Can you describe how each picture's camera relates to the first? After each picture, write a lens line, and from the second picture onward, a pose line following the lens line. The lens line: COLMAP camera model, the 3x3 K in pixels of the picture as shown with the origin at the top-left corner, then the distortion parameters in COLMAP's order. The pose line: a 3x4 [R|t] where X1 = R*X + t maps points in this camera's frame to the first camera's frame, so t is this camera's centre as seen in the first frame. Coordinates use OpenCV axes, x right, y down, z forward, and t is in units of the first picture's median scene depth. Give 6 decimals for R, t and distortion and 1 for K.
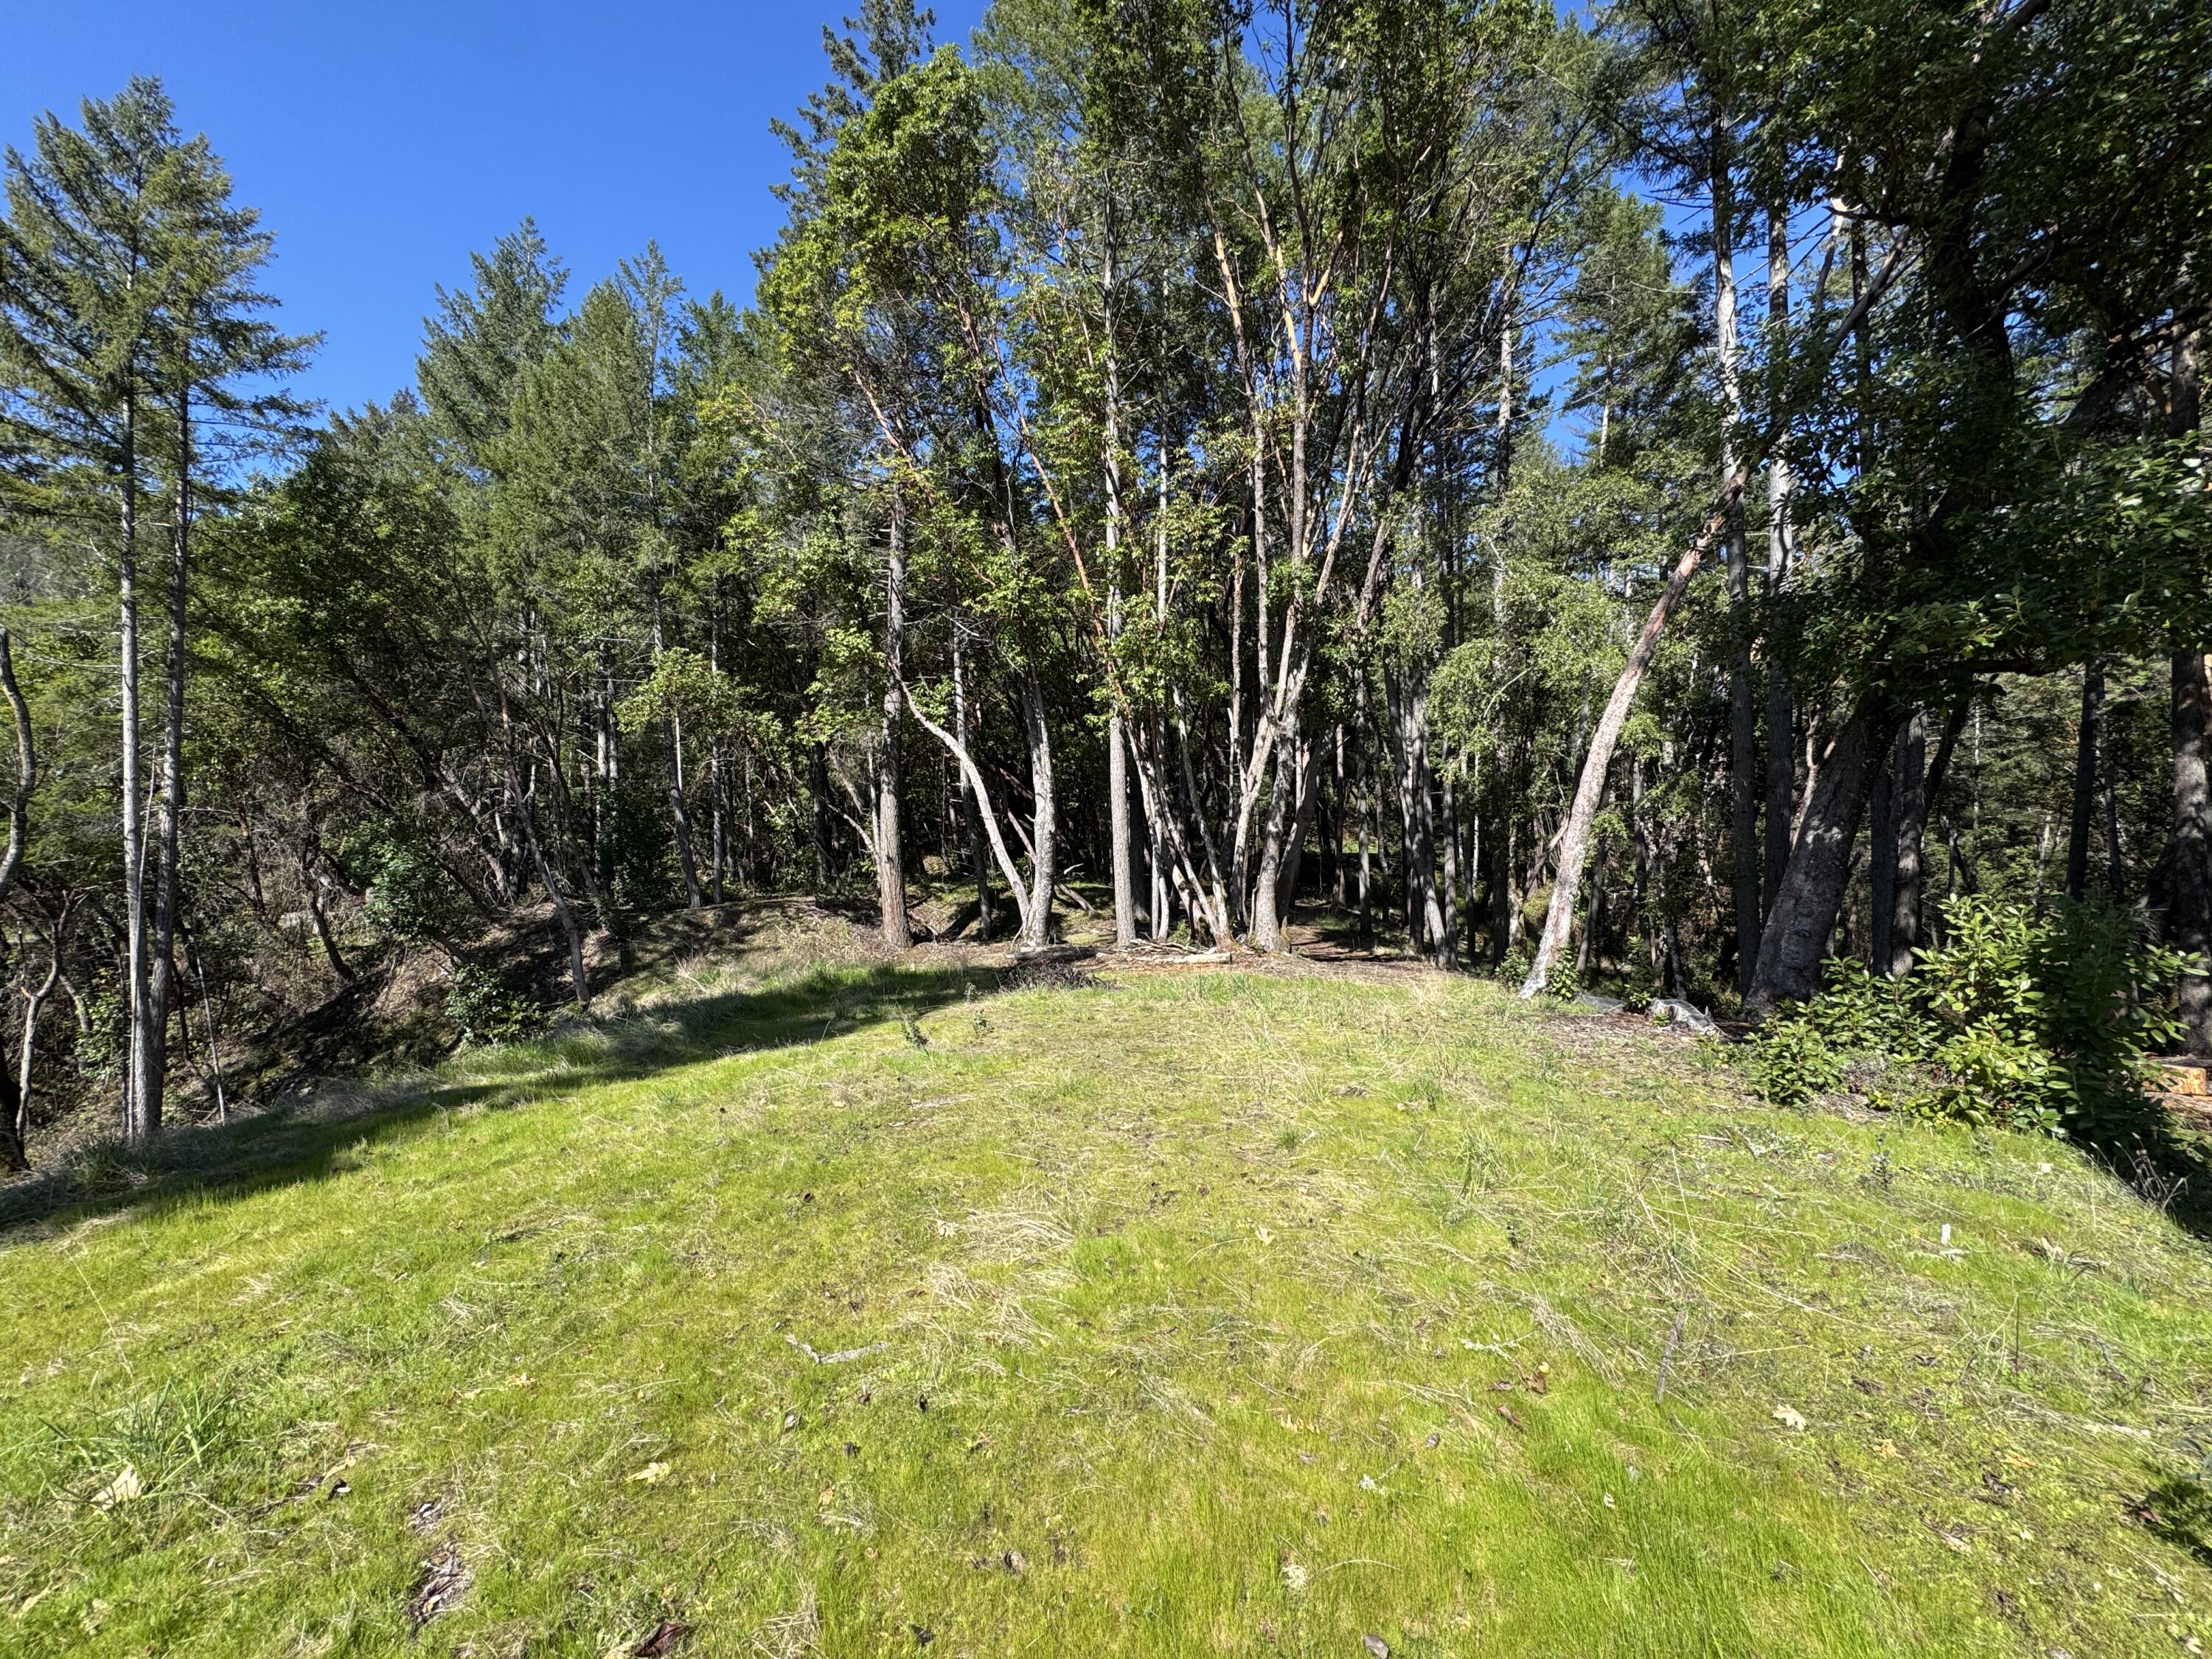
lens RADIAL K [[878.7, 0, 1103.6], [0, 878.7, 824.6], [0, 0, 1]] dist [0.001049, 0.000226]
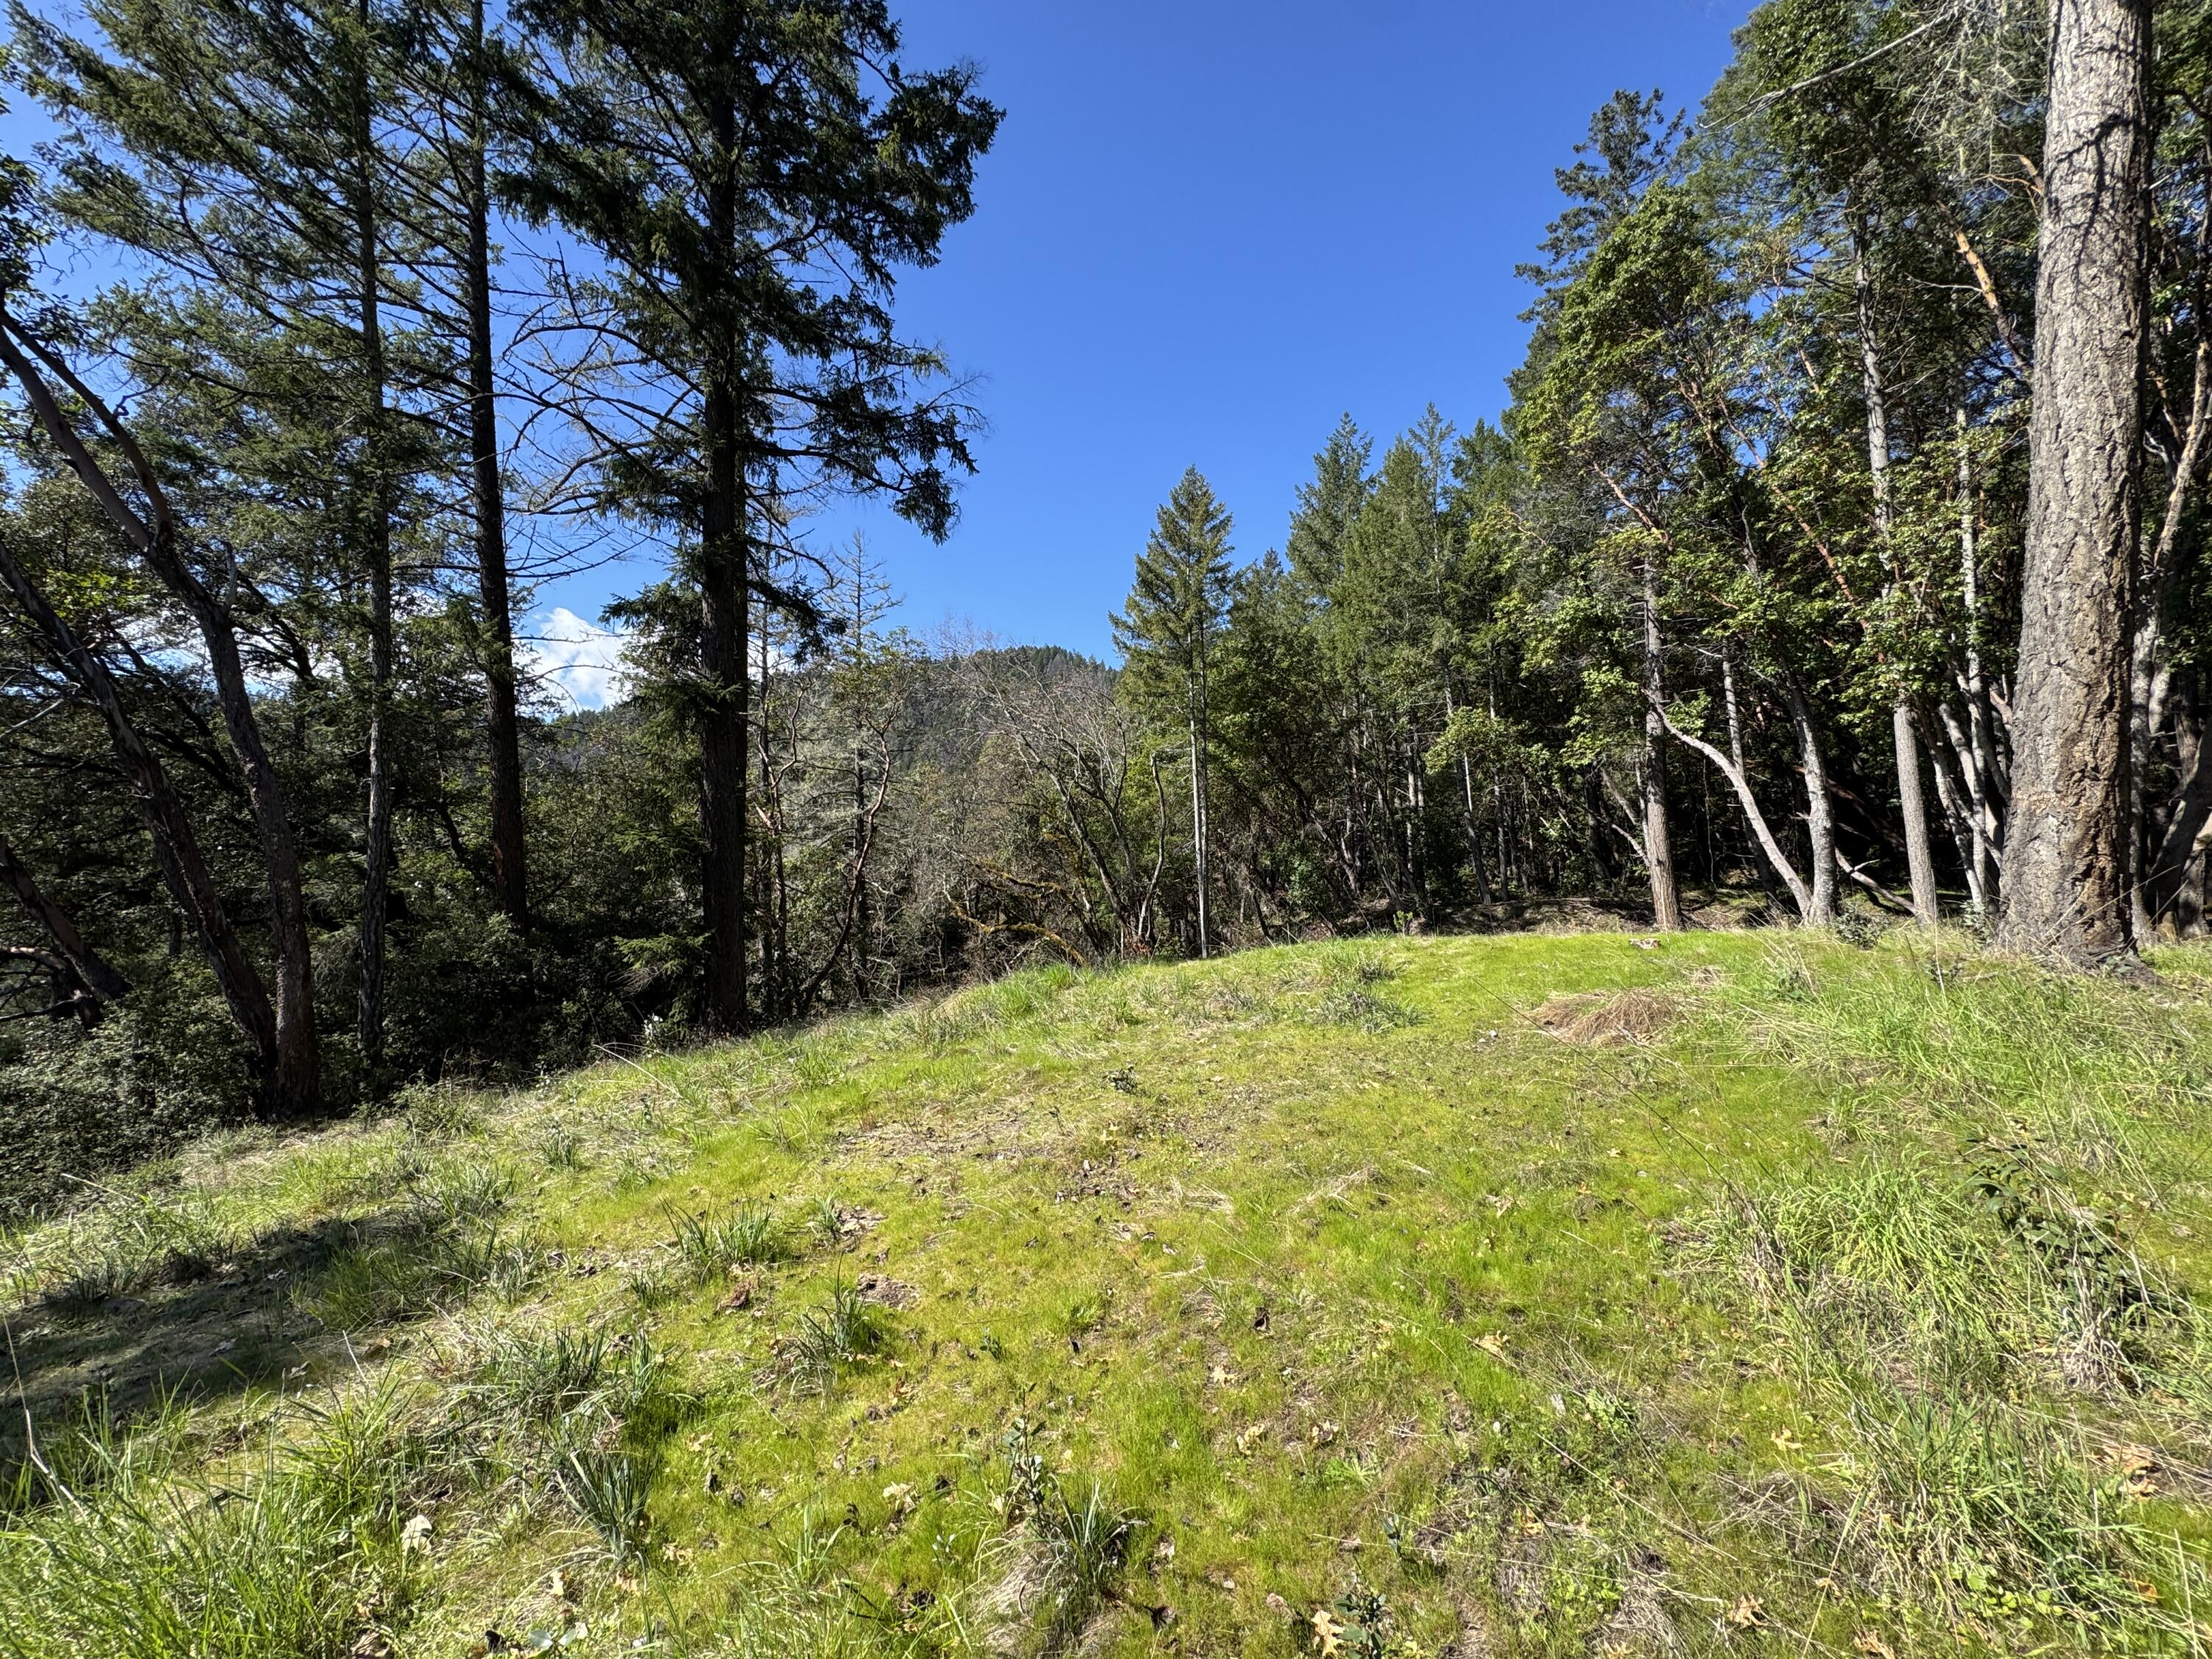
lens RADIAL K [[878.7, 0, 1103.6], [0, 878.7, 824.6], [0, 0, 1]] dist [0.001049, 0.000226]
pose [[0.664133, -0.053933, -0.745666, 0.150743], [0.031406, 0.998527, -0.044249, 0.024159], [0.746954, 0.005969, 0.664849, -0.324226]]
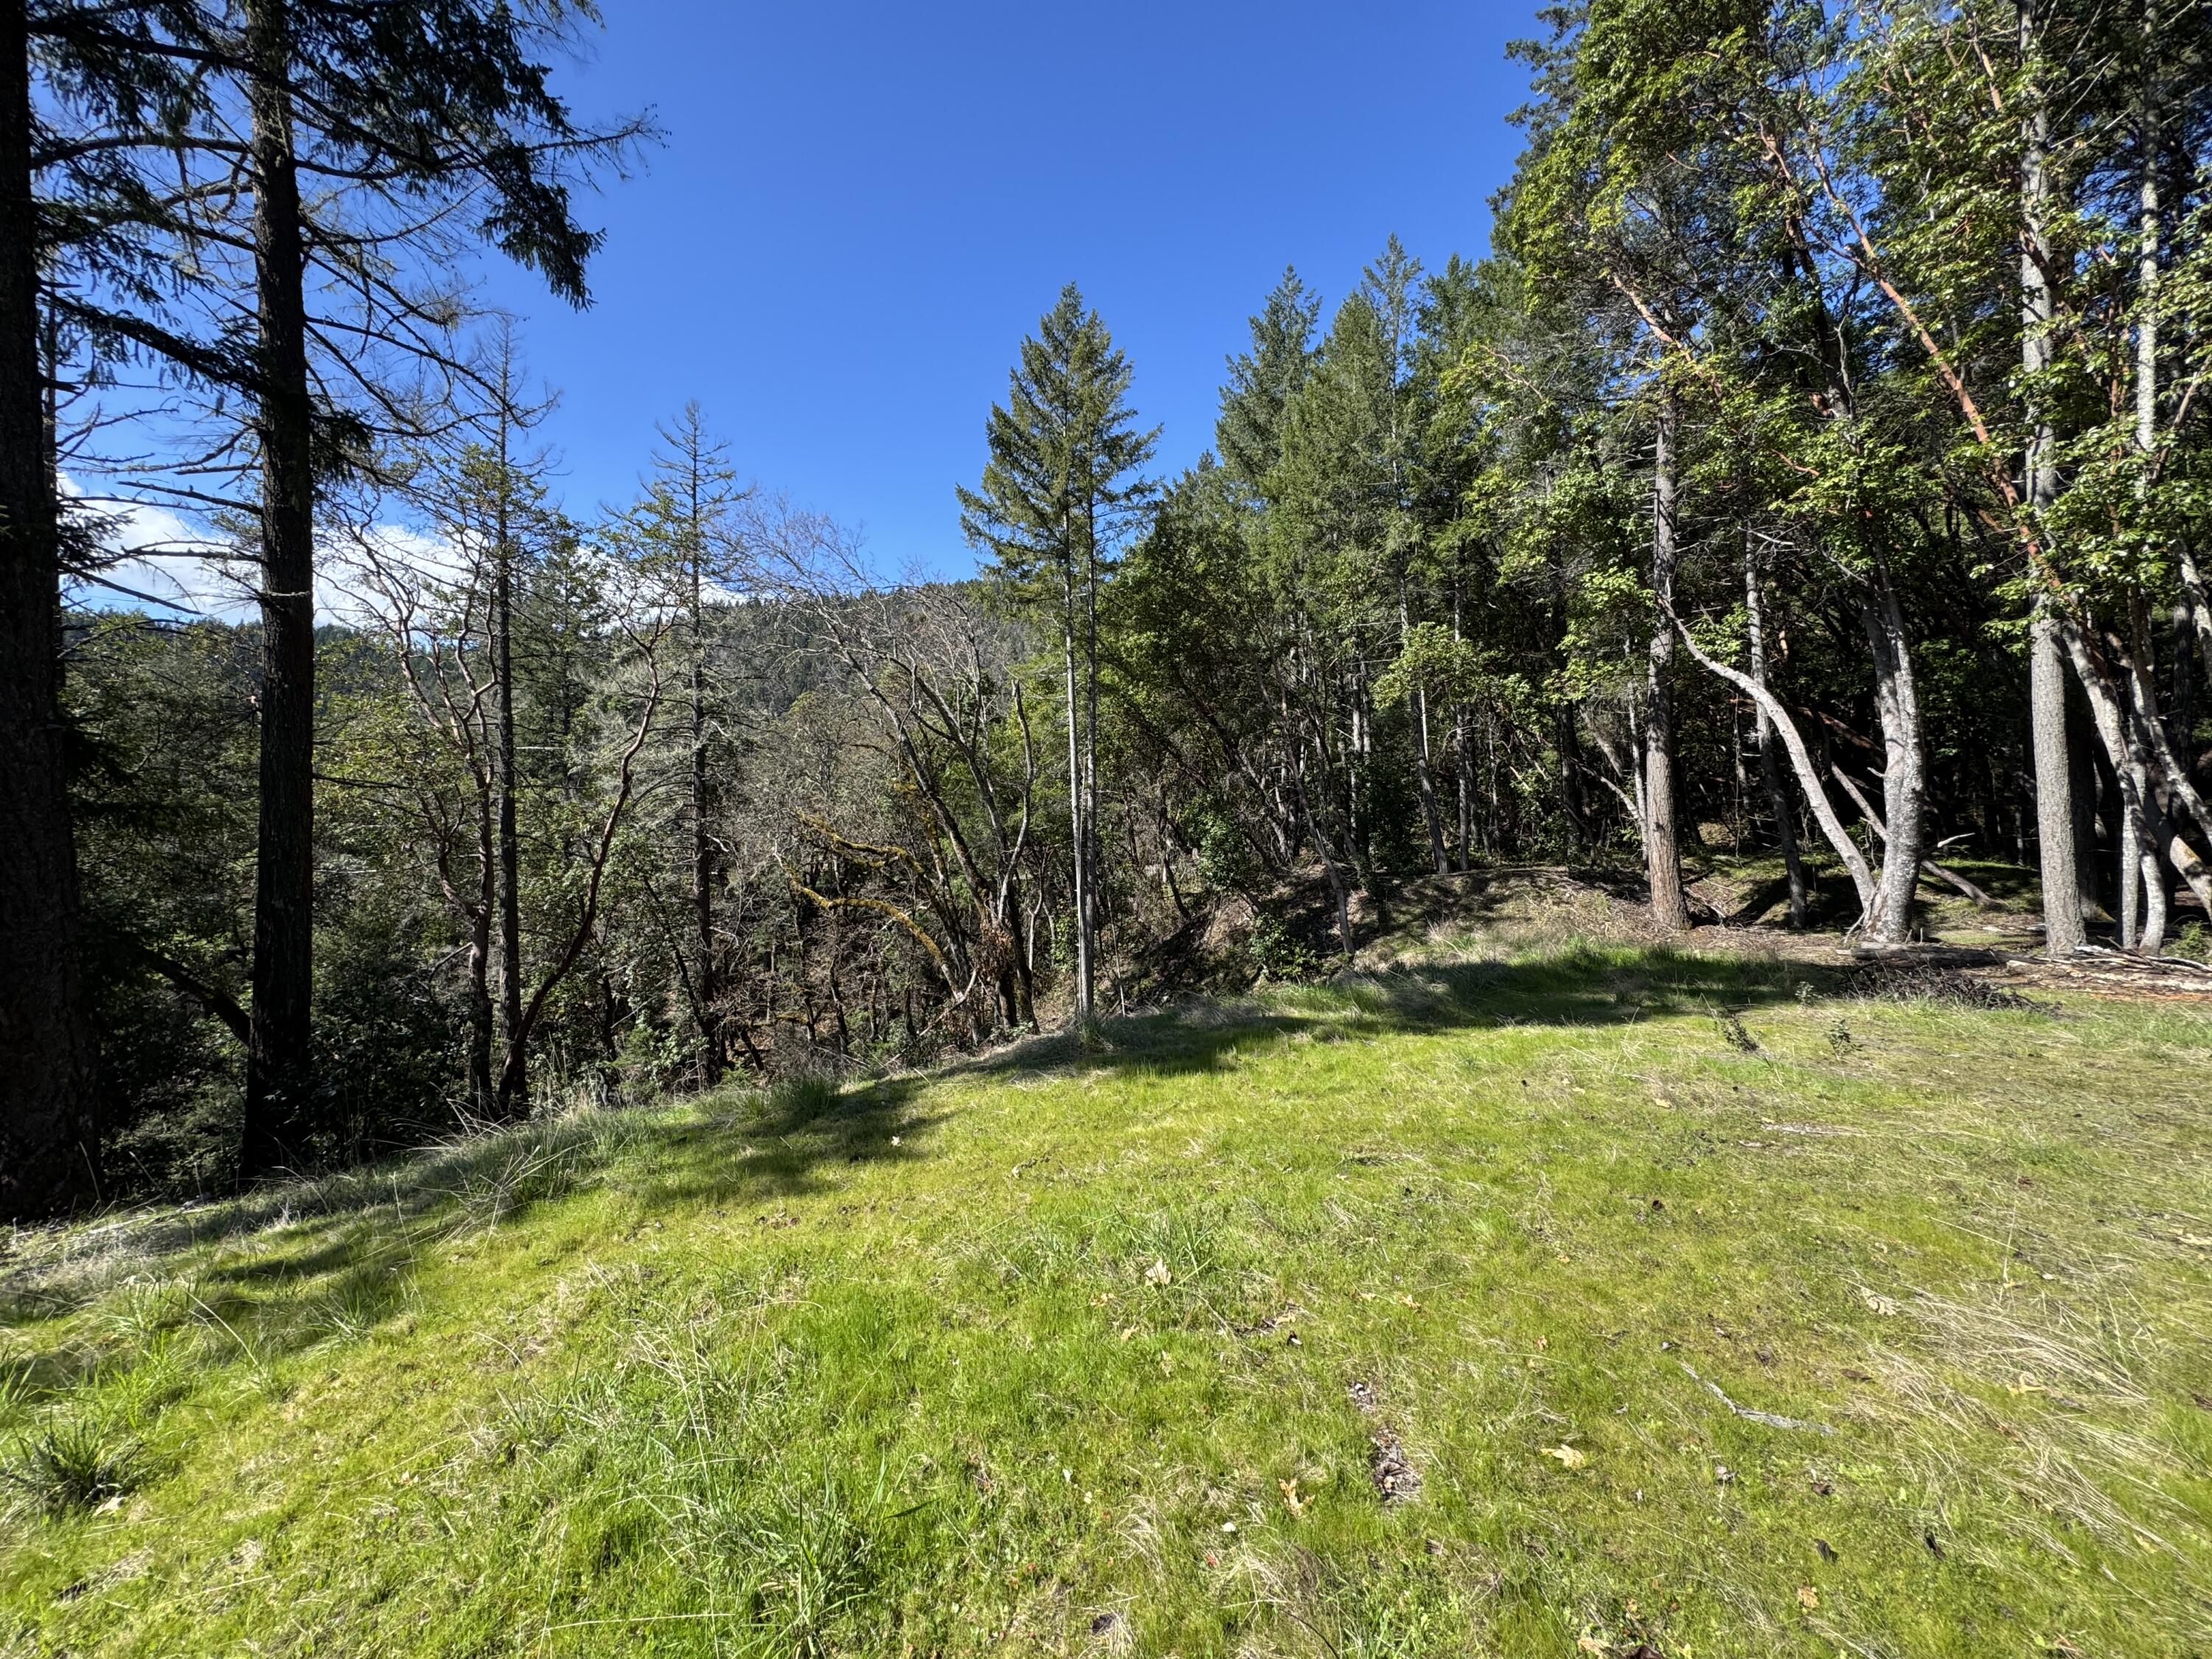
lens RADIAL K [[878.7, 0, 1108.5], [0, 878.7, 824.4], [0, 0, 1]] dist [0.000368, 0.000039]
pose [[0.706826, -0.001005, -0.707386, -0.017029], [0.026978, 0.999310, 0.025537, 0.000023], [0.706873, -0.037134, 0.706366, -0.001843]]
